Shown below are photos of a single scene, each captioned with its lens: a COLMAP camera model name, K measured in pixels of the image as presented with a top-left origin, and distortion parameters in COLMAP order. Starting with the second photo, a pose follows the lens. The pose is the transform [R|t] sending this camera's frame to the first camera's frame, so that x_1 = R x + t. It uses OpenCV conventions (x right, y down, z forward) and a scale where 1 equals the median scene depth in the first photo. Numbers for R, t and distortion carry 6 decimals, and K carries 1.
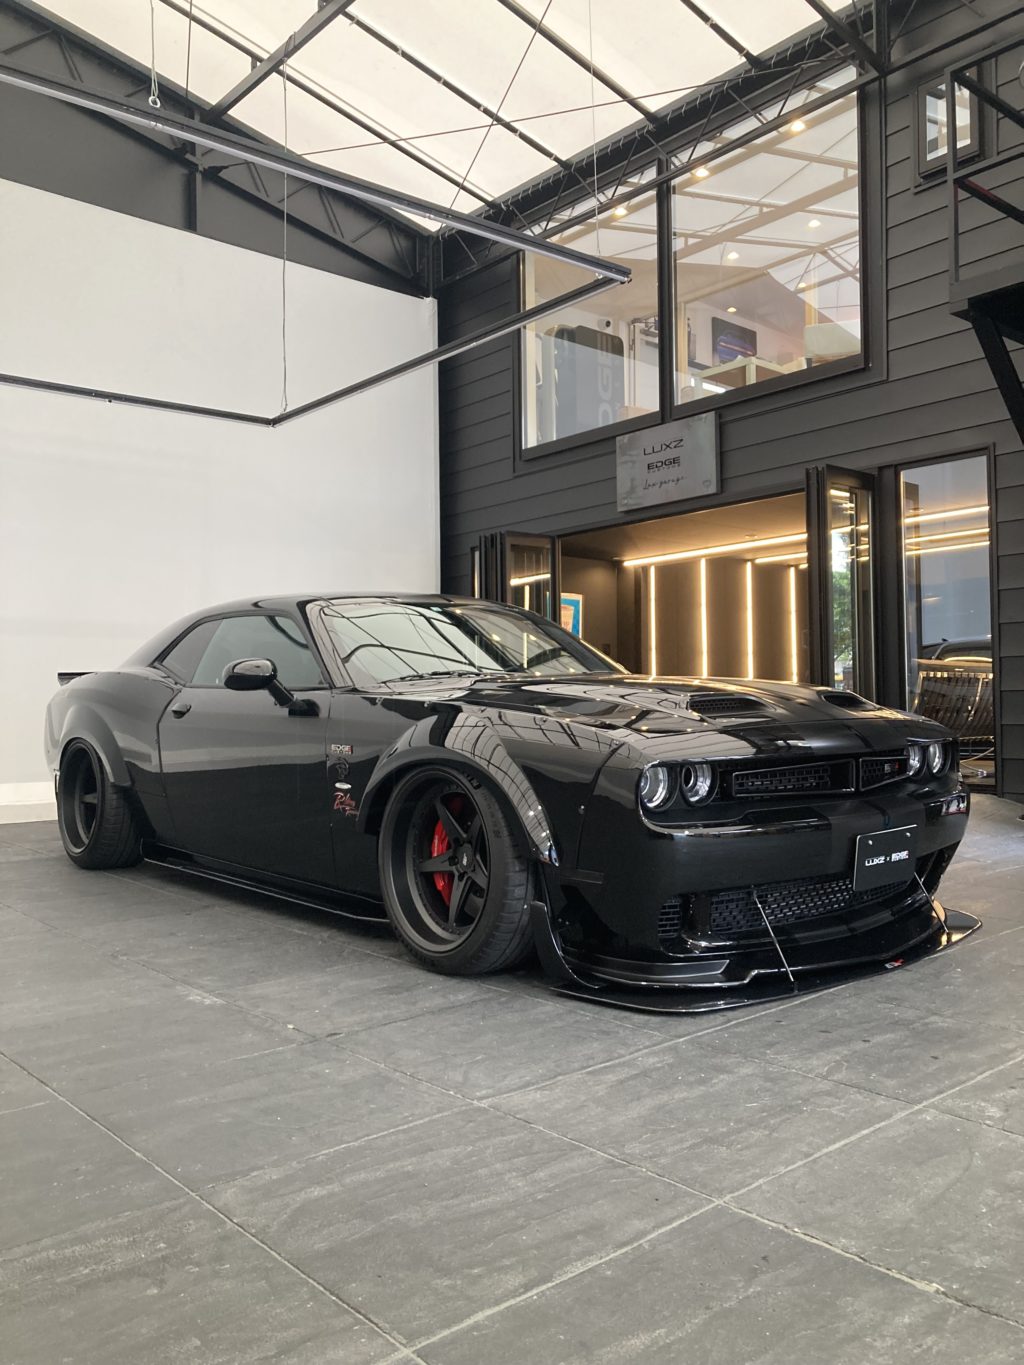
lens RADIAL K [[1125.8, 0, 512.0], [0, 1125.8, 682.5], [0, 0, 1]] dist [0.010383, 0.000132]
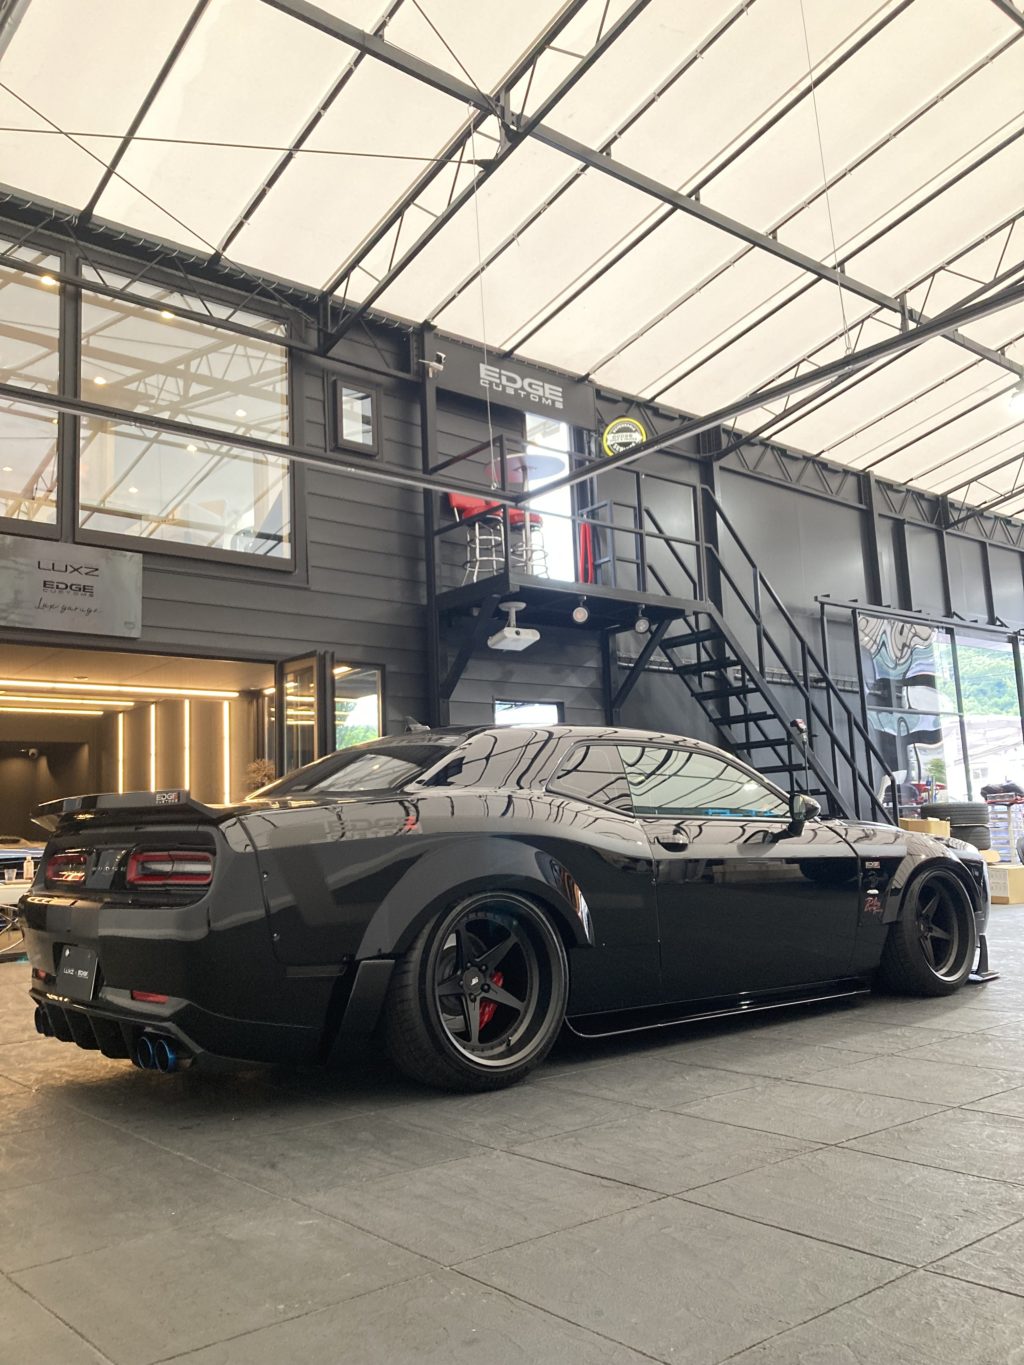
lens RADIAL K [[1125.8, 0, 512.0], [0, 1125.8, 682.5], [0, 0, 1]] dist [0.010383, 0.000132]
pose [[0.029376, 0.160212, 0.986645, -0.741147], [0.015084, 0.986888, -0.160700, 0.025933], [-0.999455, 0.019603, 0.026574, 0.664707]]
